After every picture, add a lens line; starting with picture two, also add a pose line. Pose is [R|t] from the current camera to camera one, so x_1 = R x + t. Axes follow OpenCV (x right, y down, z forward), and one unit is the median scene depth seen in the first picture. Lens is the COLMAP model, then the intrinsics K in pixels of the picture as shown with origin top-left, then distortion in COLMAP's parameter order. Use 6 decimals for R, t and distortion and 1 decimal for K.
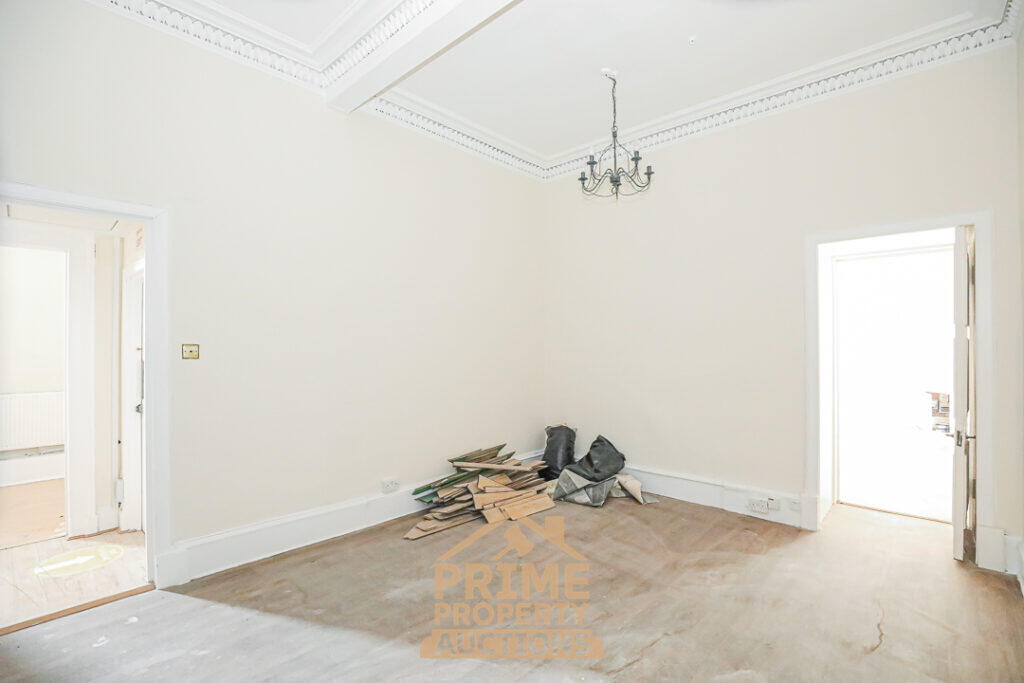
lens RADIAL K [[483.5, 0, 518.8], [0, 483.5, 348.3], [0, 0, 1]] dist [-0.003015, 0.000016]
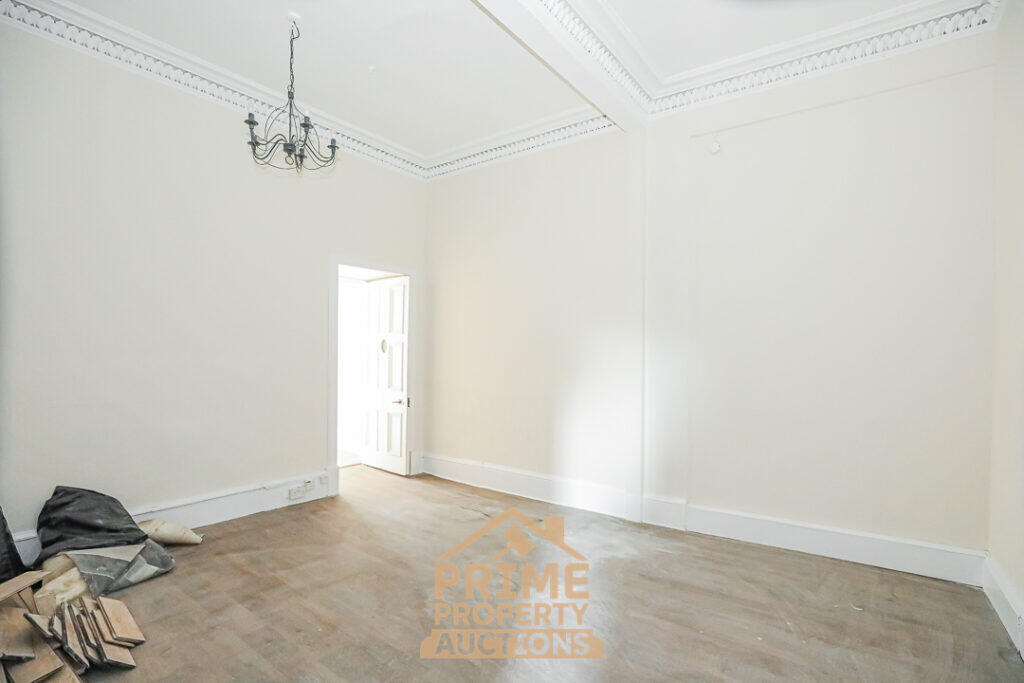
lens RADIAL K [[483.5, 0, 519.0], [0, 483.5, 341.9], [0, 0, 1]] dist [-0.003015, 0.000016]
pose [[-0.091582, 0.021710, 0.995561, -0.636597], [-0.004351, 0.999744, -0.022201, 0.011118], [-0.995788, -0.006365, -0.091464, 0.611675]]
